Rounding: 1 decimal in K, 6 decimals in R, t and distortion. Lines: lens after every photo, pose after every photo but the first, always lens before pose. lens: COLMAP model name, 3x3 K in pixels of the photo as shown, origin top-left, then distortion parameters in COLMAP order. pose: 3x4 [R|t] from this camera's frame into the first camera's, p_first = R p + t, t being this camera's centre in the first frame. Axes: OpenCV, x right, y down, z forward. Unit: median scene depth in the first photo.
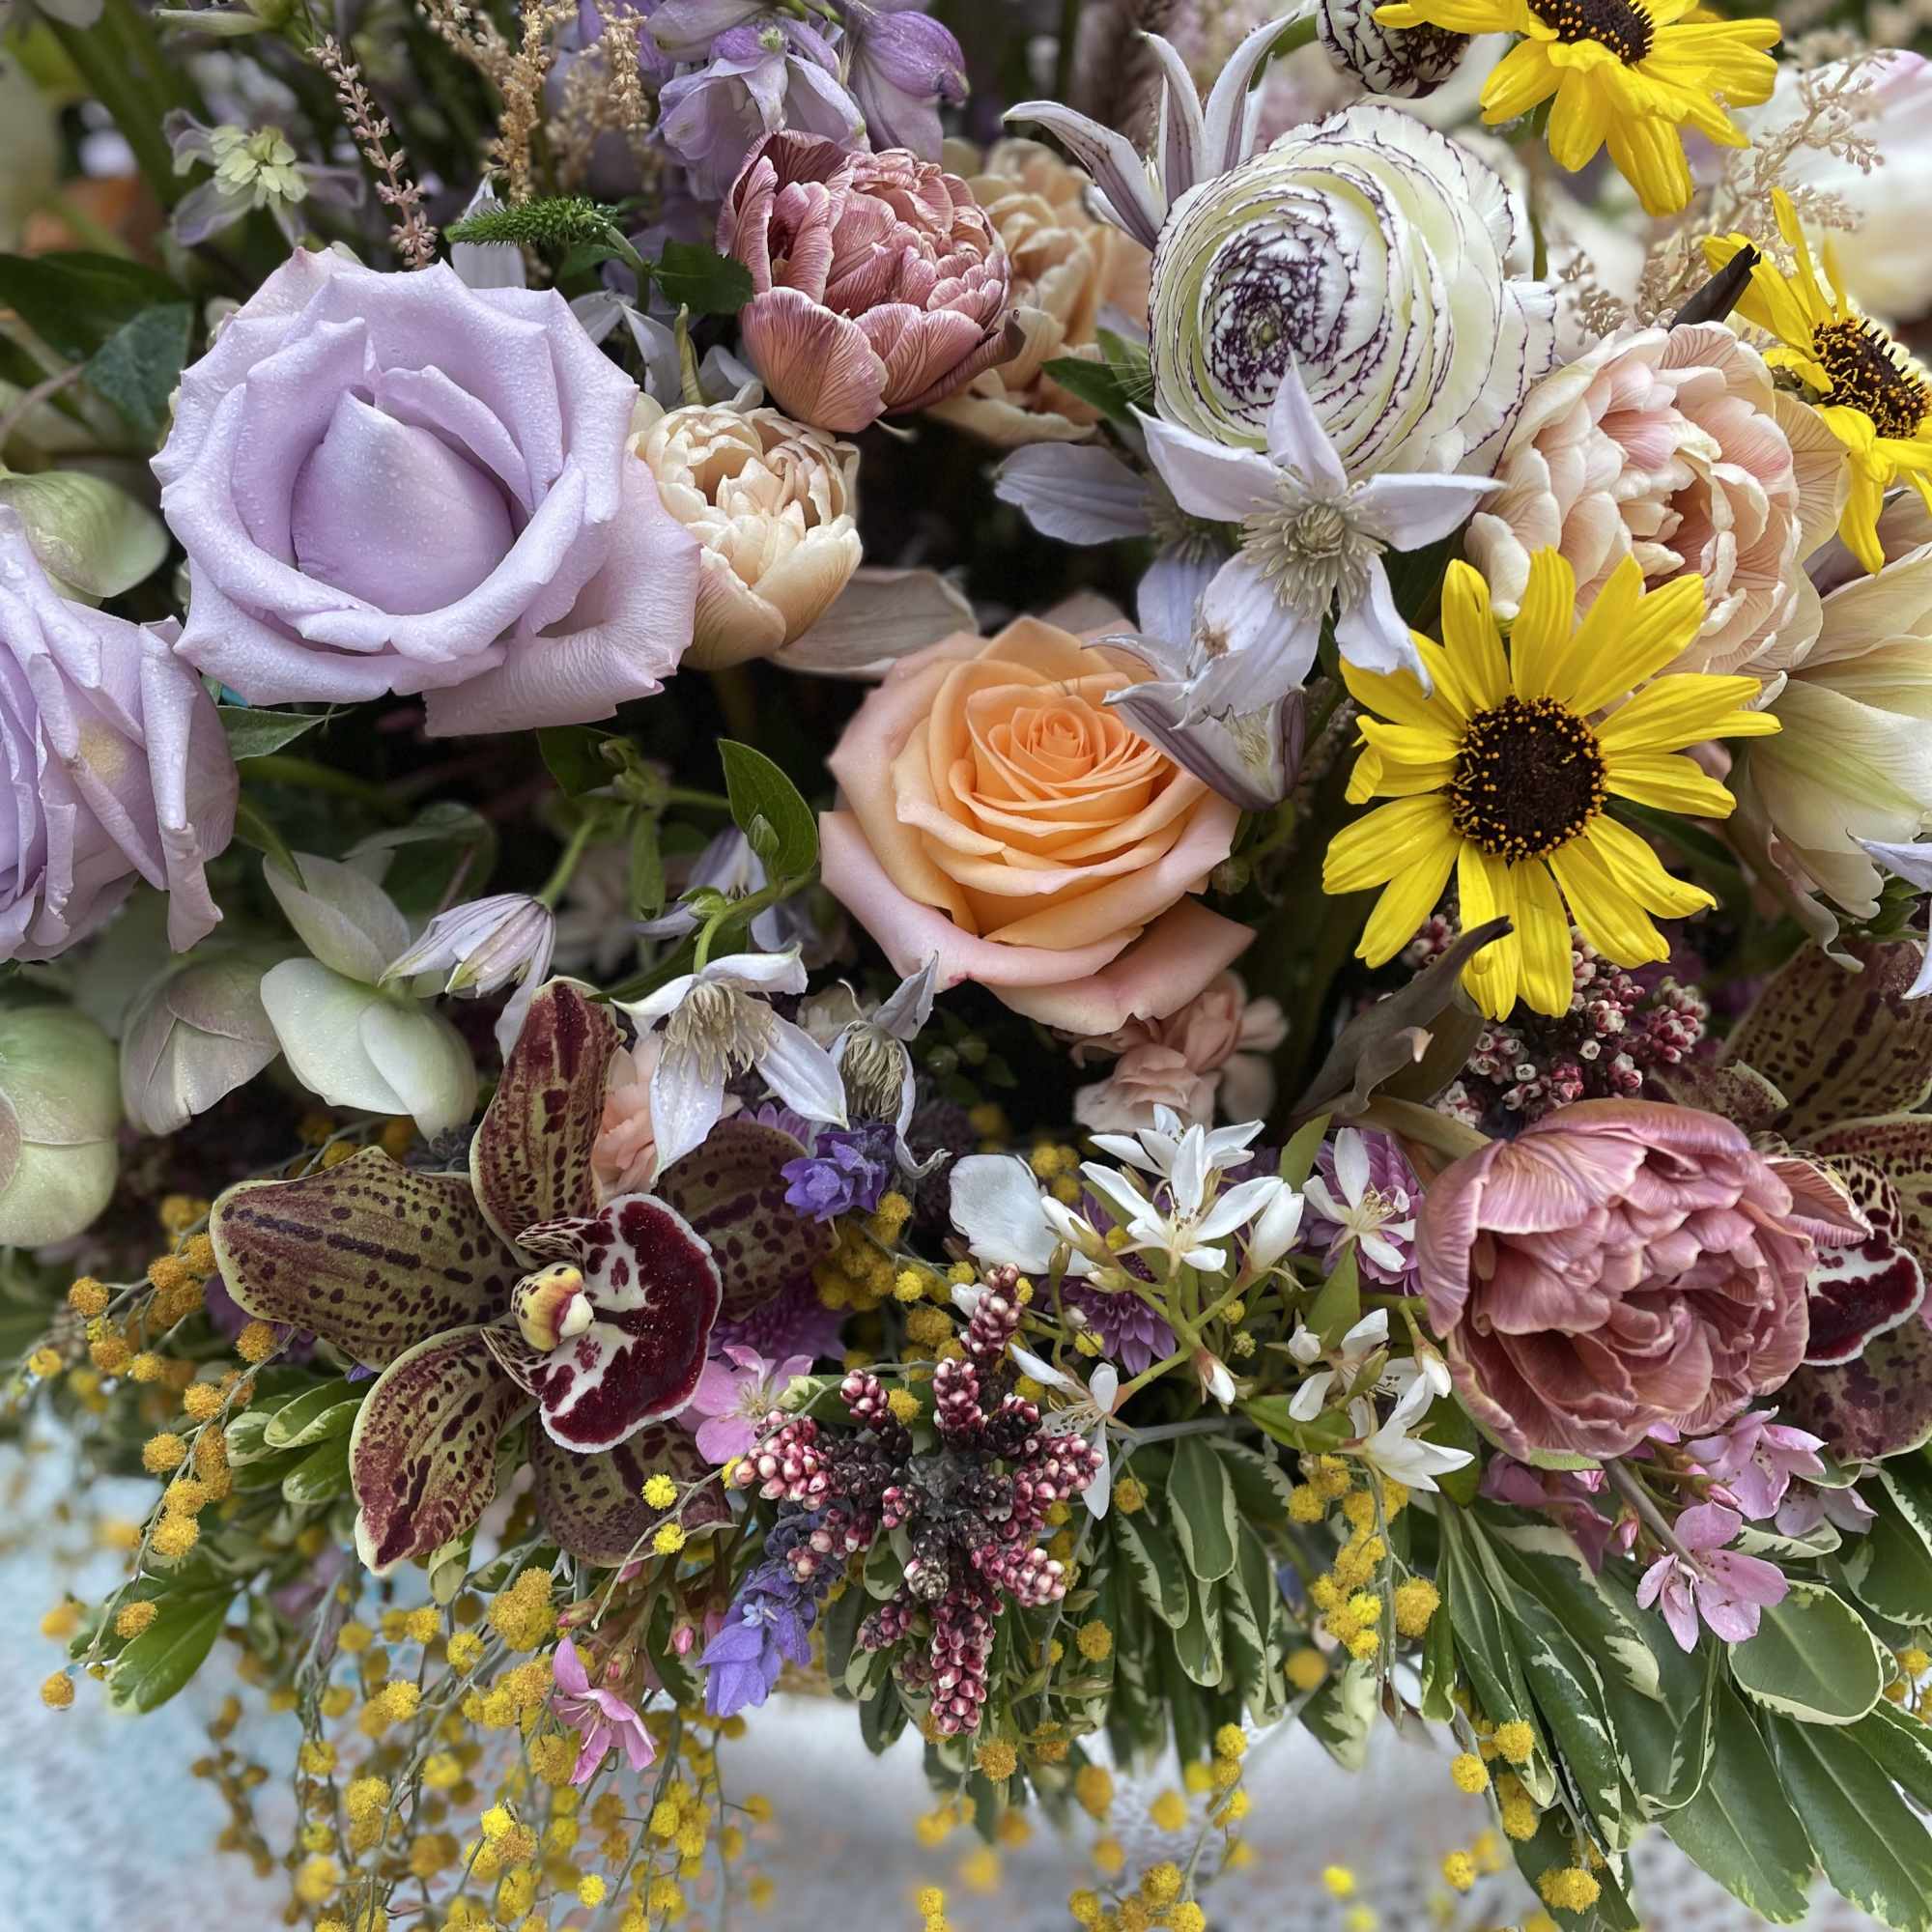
lens RADIAL K [[1941.1, 0, 939.9], [0, 1941.1, 923.8], [0, 0, 1]] dist [0.099996, -0.193733]
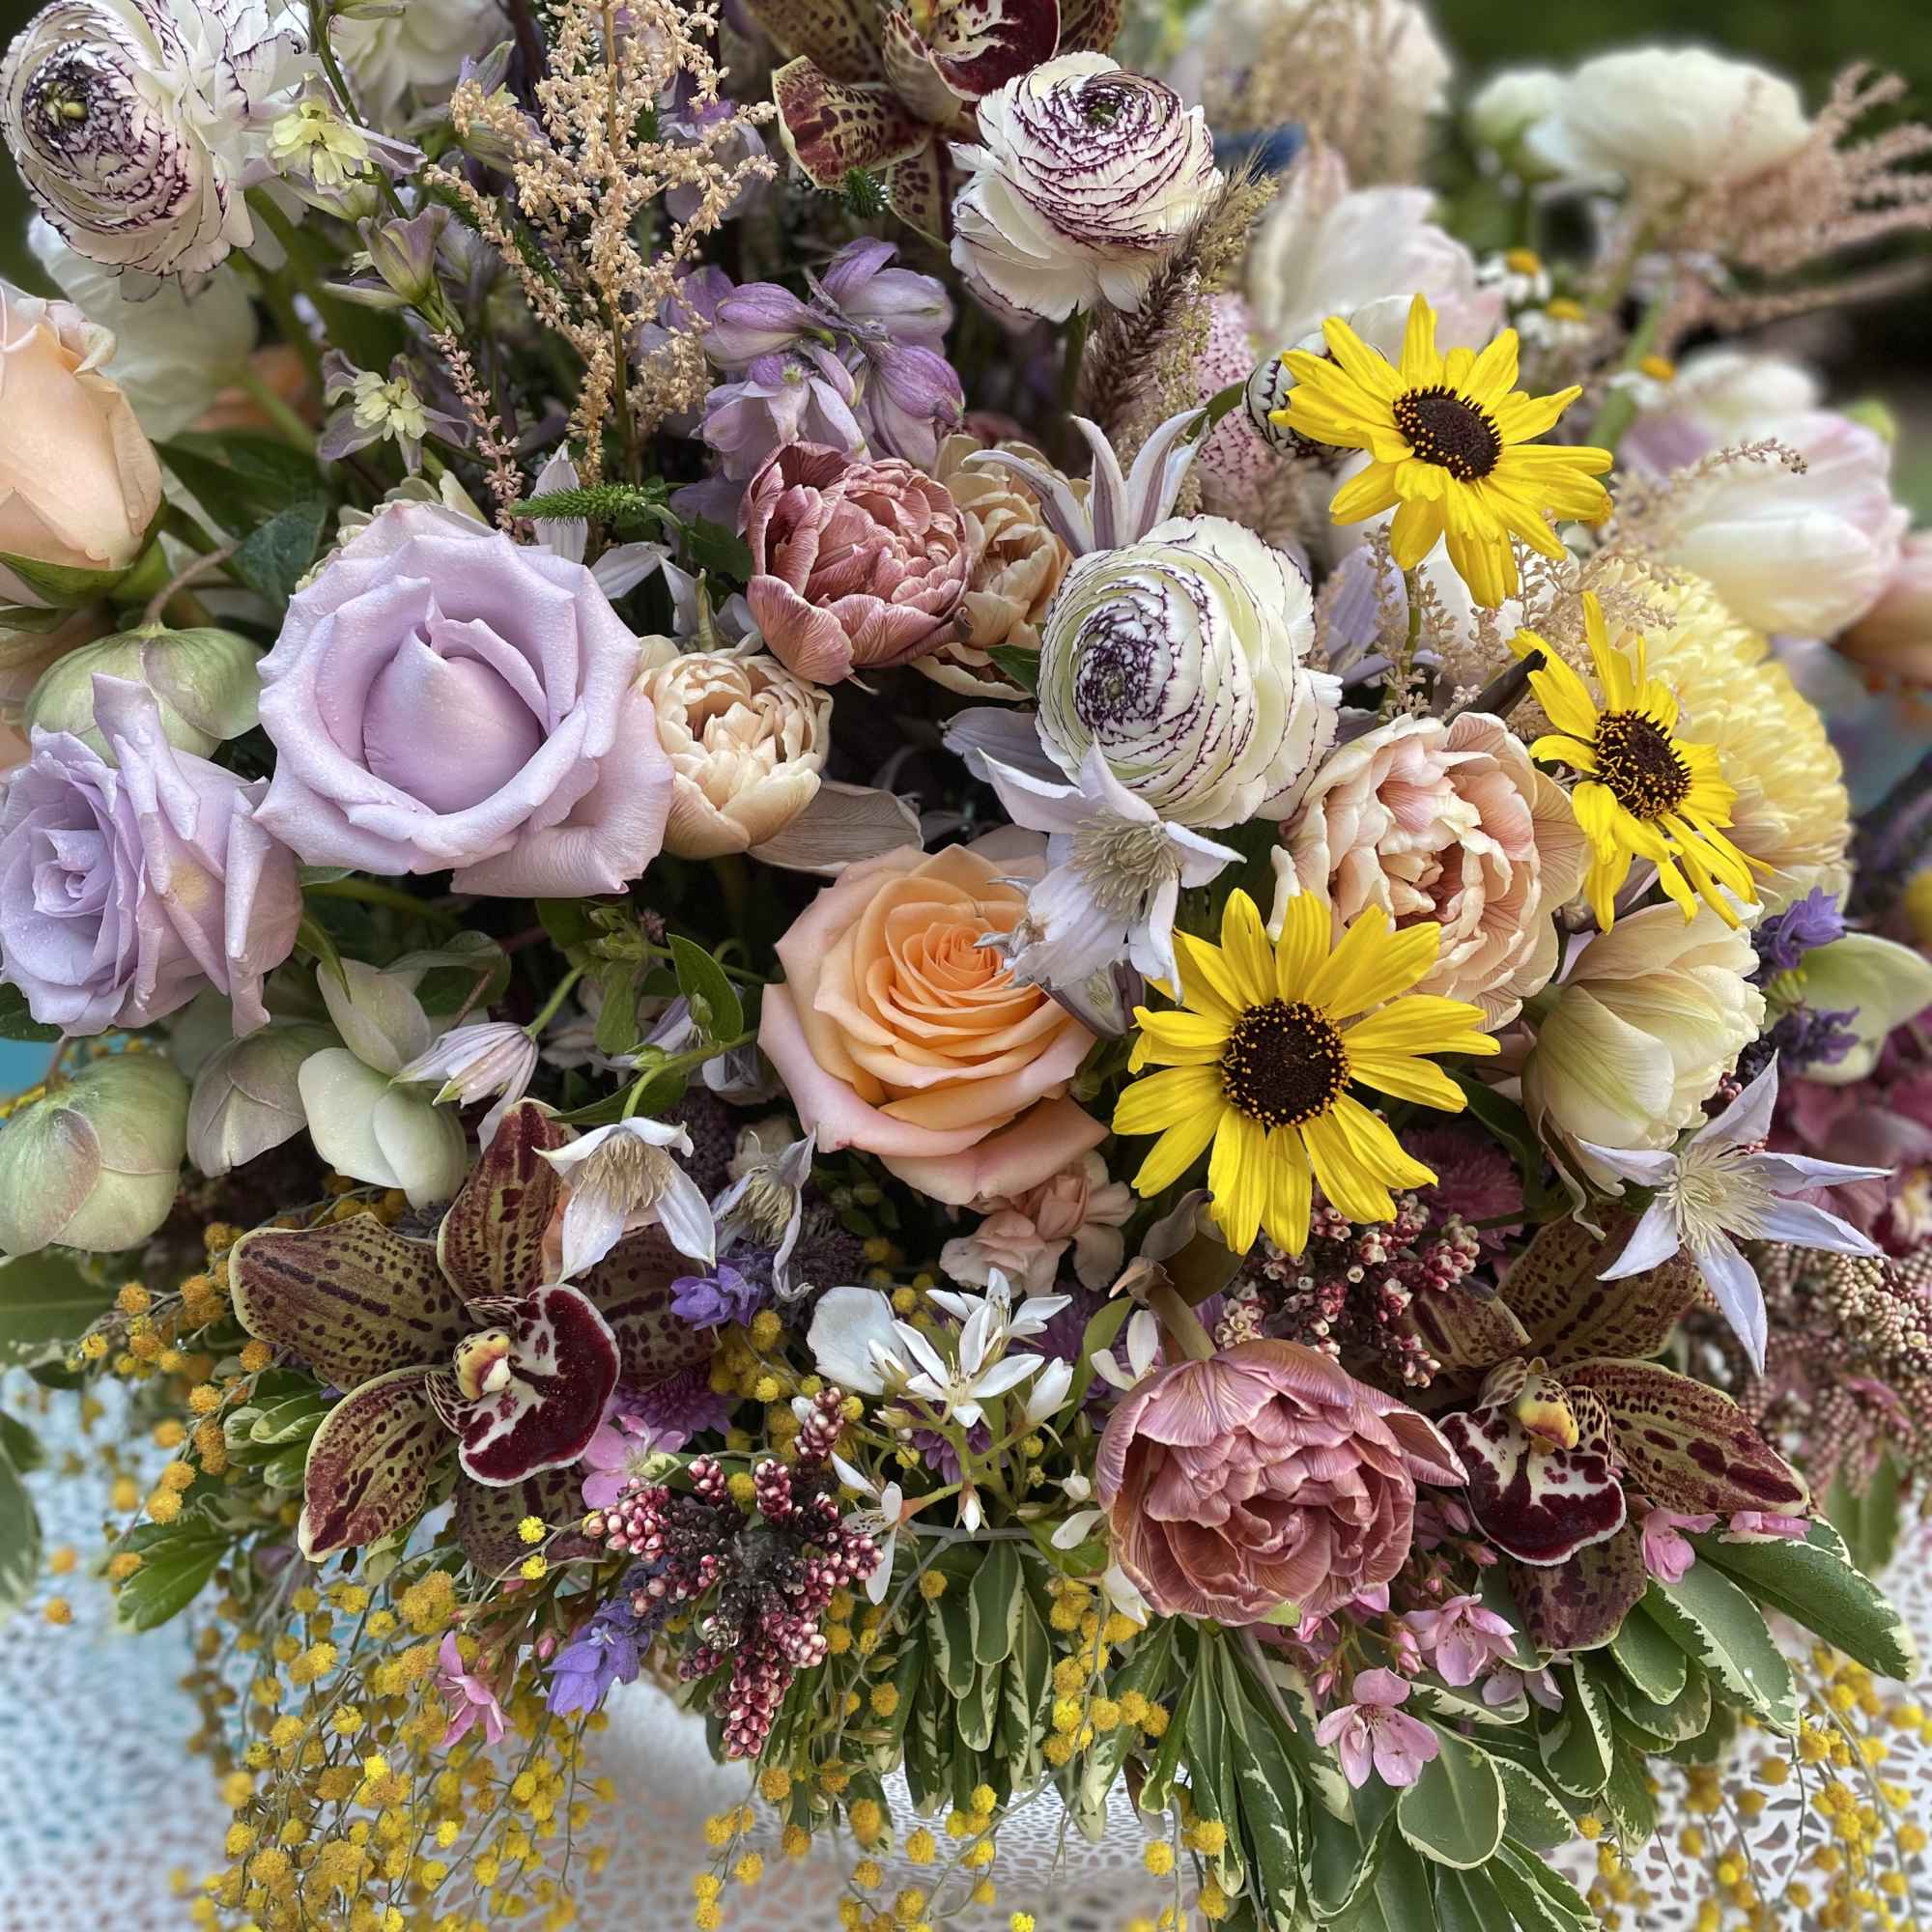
lens RADIAL K [[1925.2, 0, 962.1], [0, 1925.2, 922.4], [0, 0, 1]] dist [0.096840, -0.175282]
pose [[0.988558, 0.129011, -0.078160, 0.163024], [-0.129284, 0.991606, 0.001584, -0.124213], [0.077708, 0.008539, 0.996940, -0.212106]]
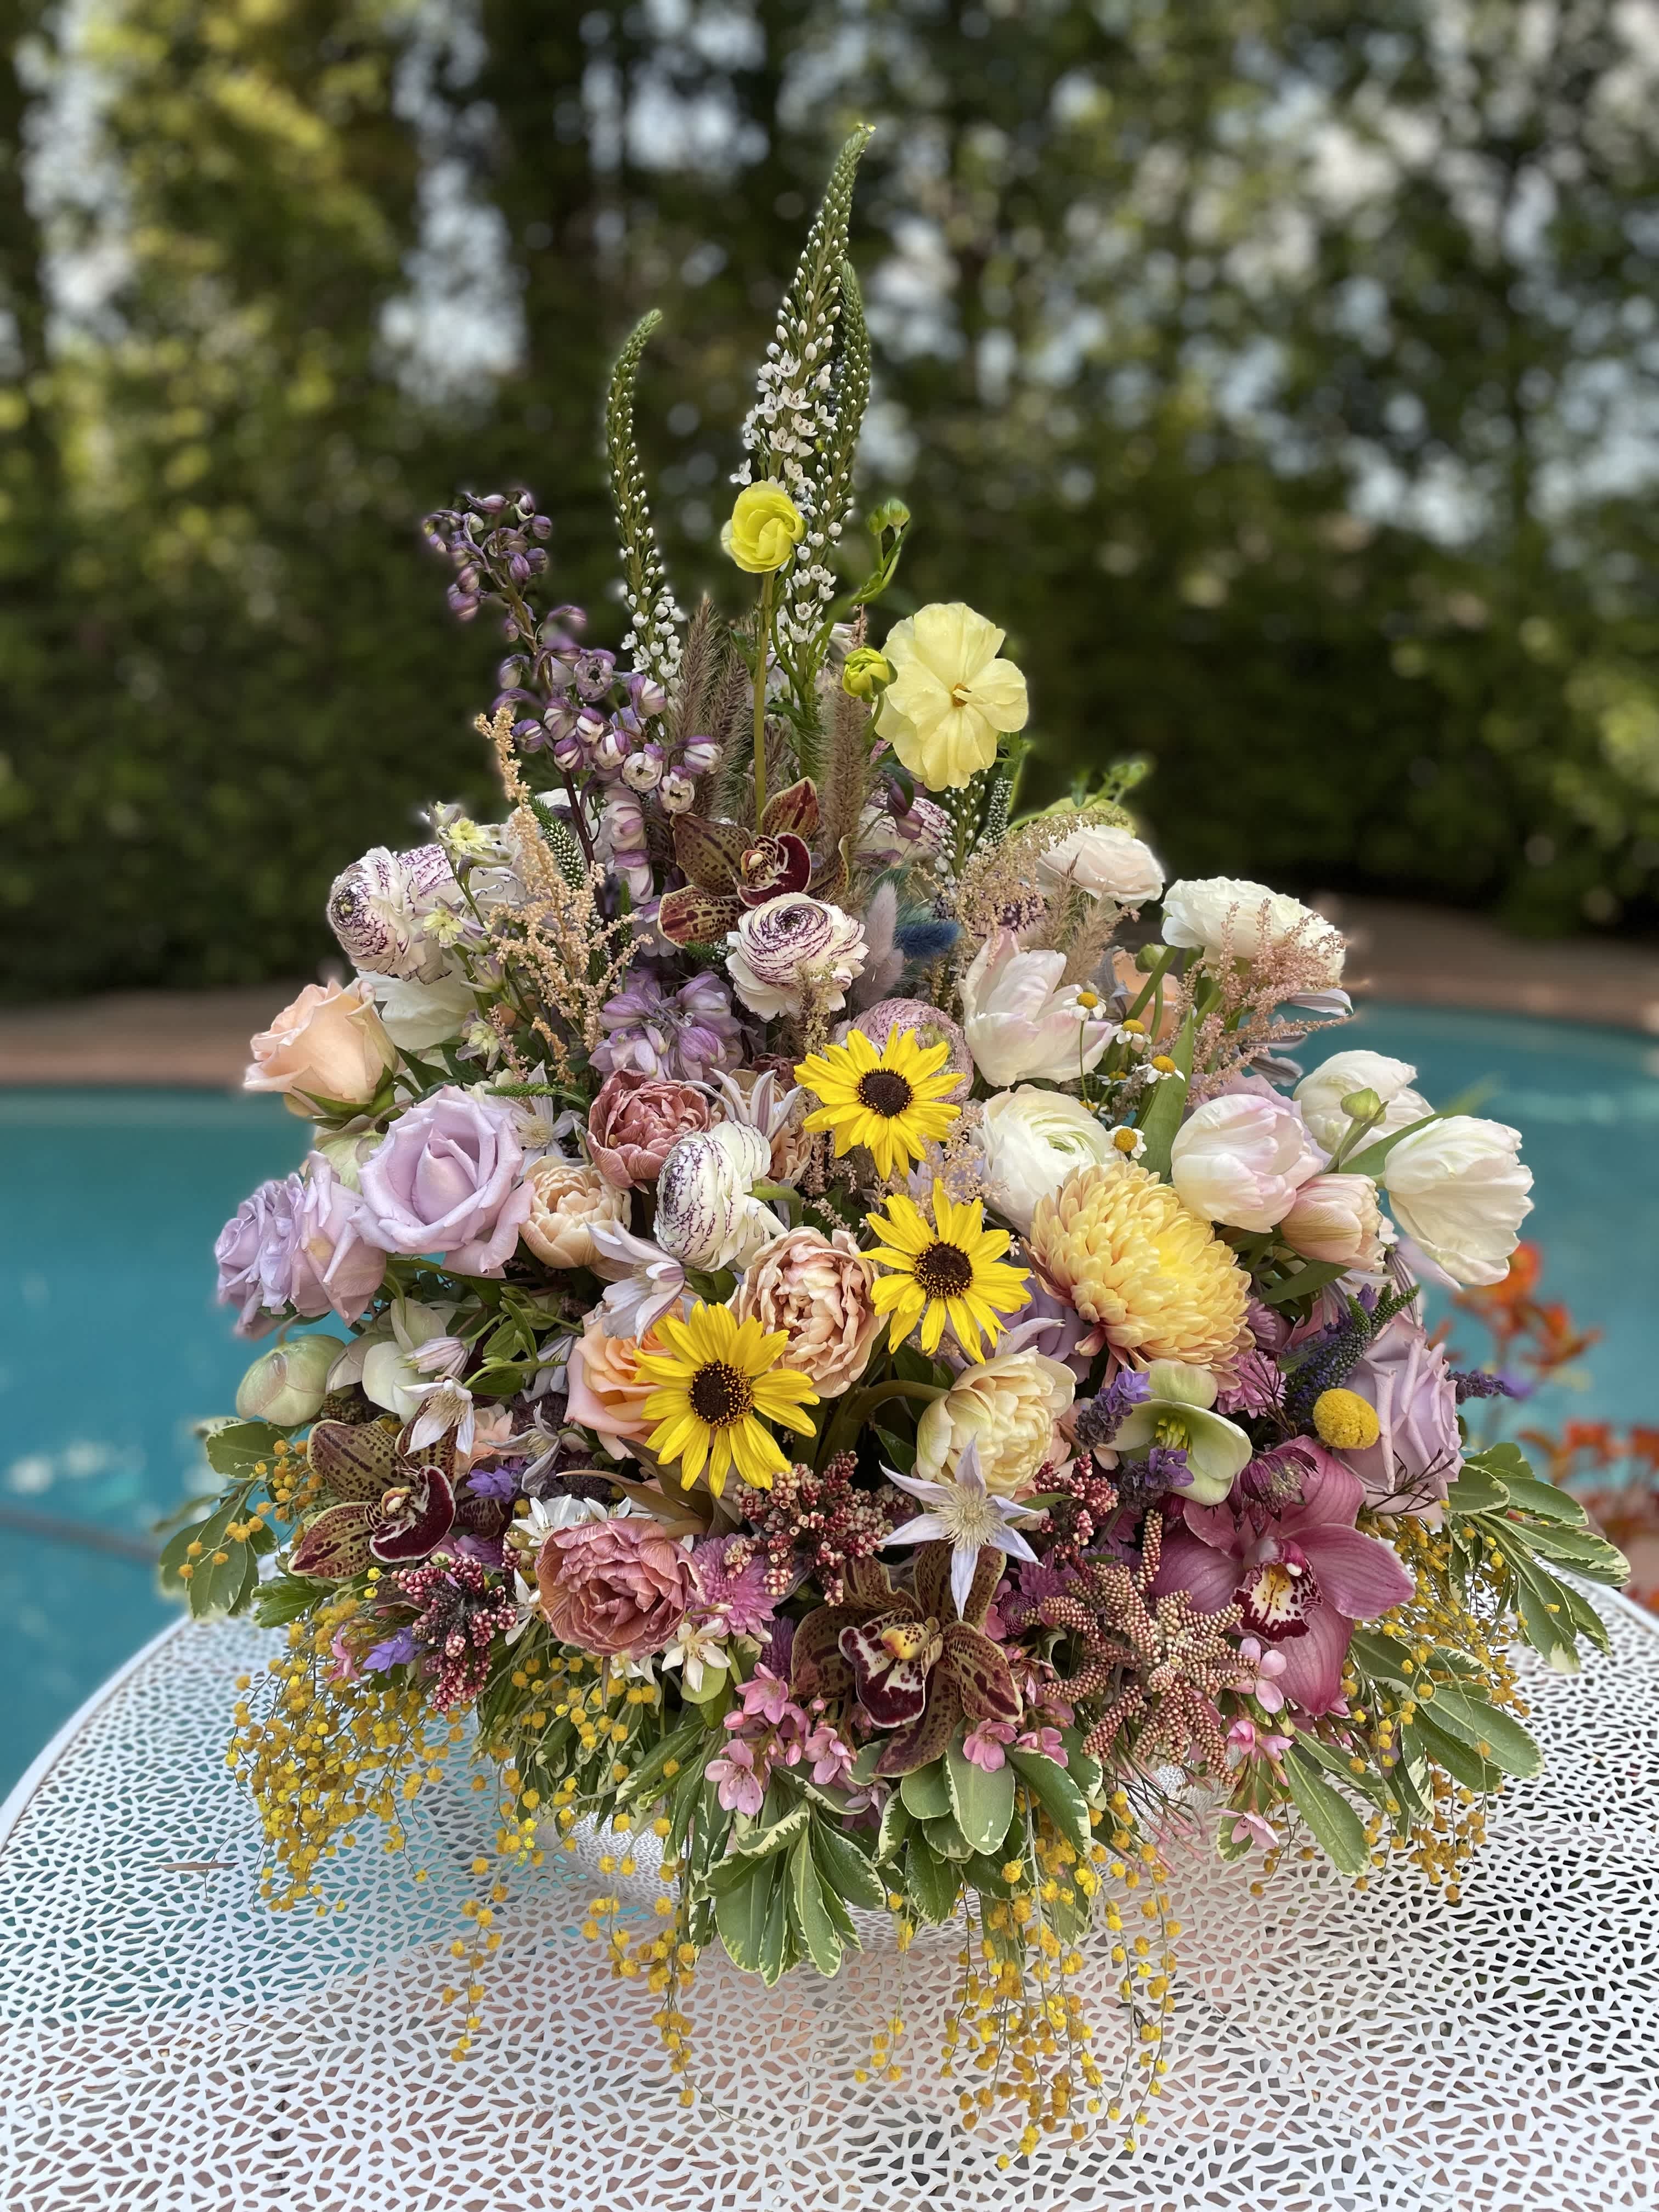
lens RADIAL K [[1621.5, 0, 851.0], [0, 1621.5, 1076.1], [0, 0, 1]] dist [0.081337, -0.130260]
pose [[0.868677, 0.183914, -0.459974, 1.176849], [-0.269768, 0.954398, -0.127864, -0.214934], [0.415483, 0.235159, 0.878678, -0.738578]]
